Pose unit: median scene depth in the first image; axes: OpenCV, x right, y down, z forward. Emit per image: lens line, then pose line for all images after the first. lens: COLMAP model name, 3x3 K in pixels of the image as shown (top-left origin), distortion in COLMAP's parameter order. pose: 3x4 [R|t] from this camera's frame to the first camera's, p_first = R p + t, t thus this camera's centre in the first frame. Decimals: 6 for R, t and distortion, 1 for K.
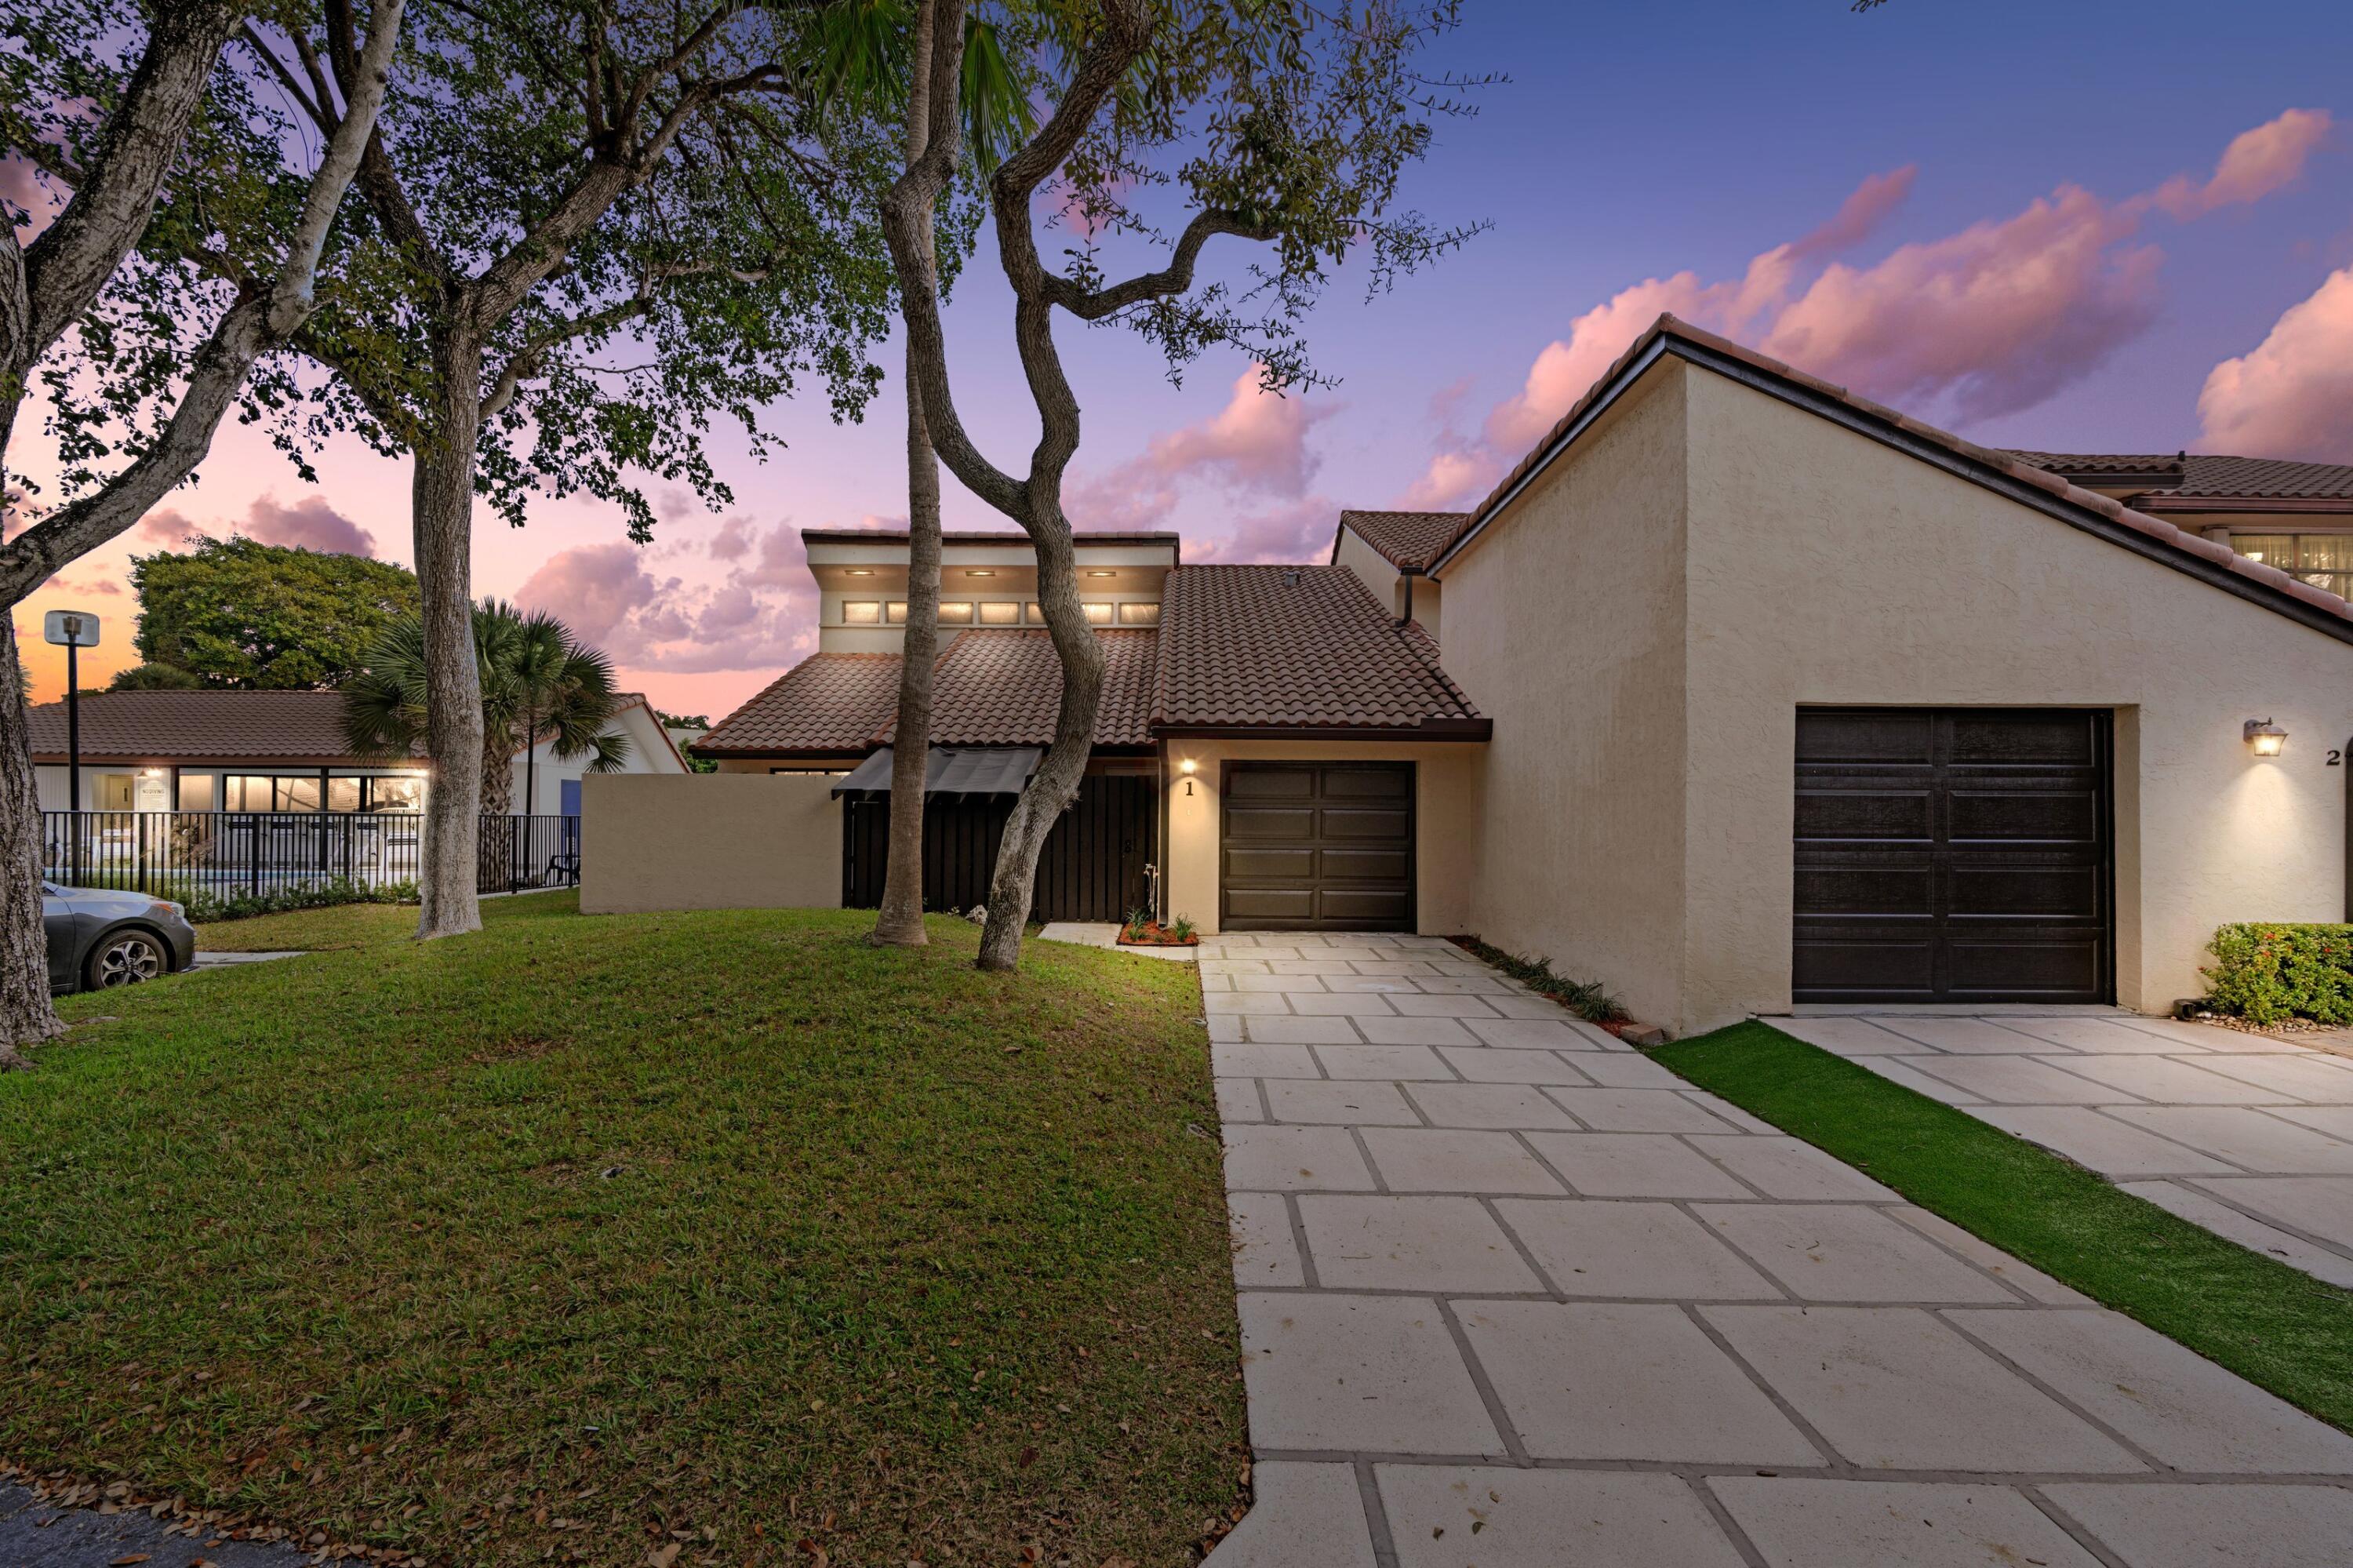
lens RADIAL K [[1010.9, 0, 1184.5], [0, 1010.9, 774.2], [0, 0, 1]] dist [0.011453, -0.003066]
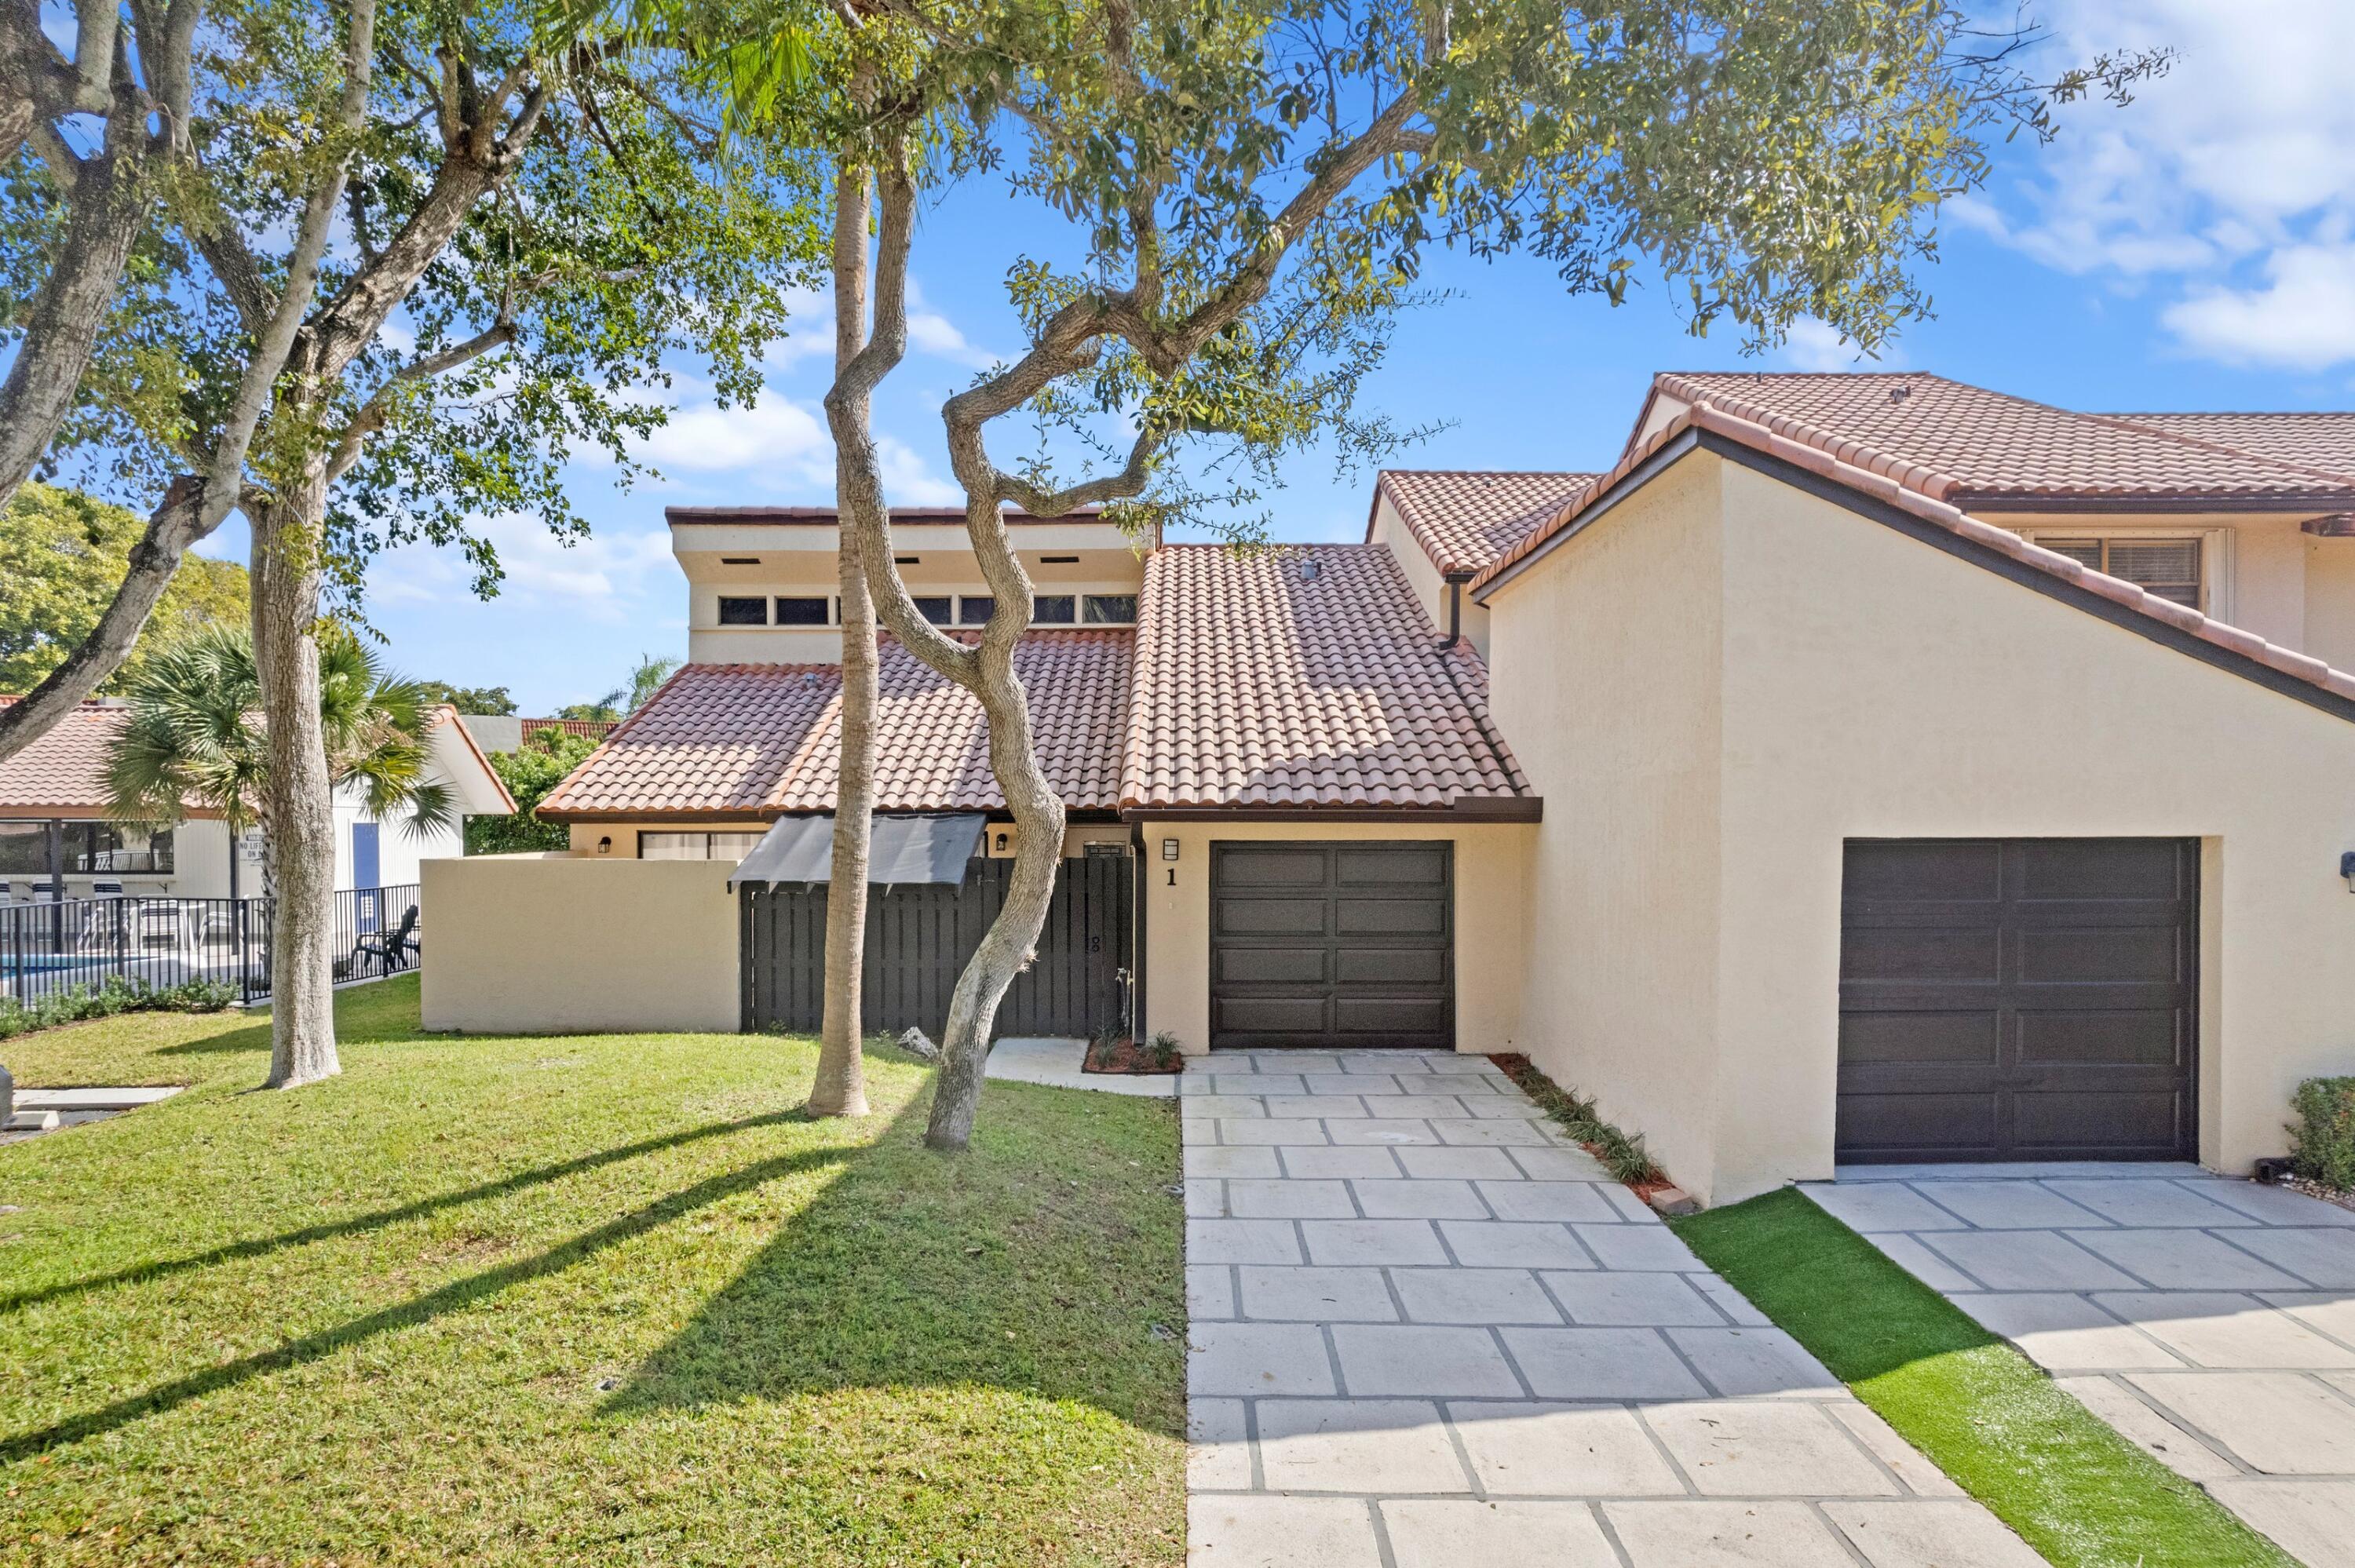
lens RADIAL K [[1418.4, 0, 1180.3], [0, 1418.4, 860.7], [0, 0, 1]] dist [-0.030116, 0.021196]
pose [[0.999987, -0.005018, 0.000498, 0.022608], [0.004977, 0.998056, 0.062124, -0.134258], [-0.000808, -0.062121, 0.998068, -0.240278]]
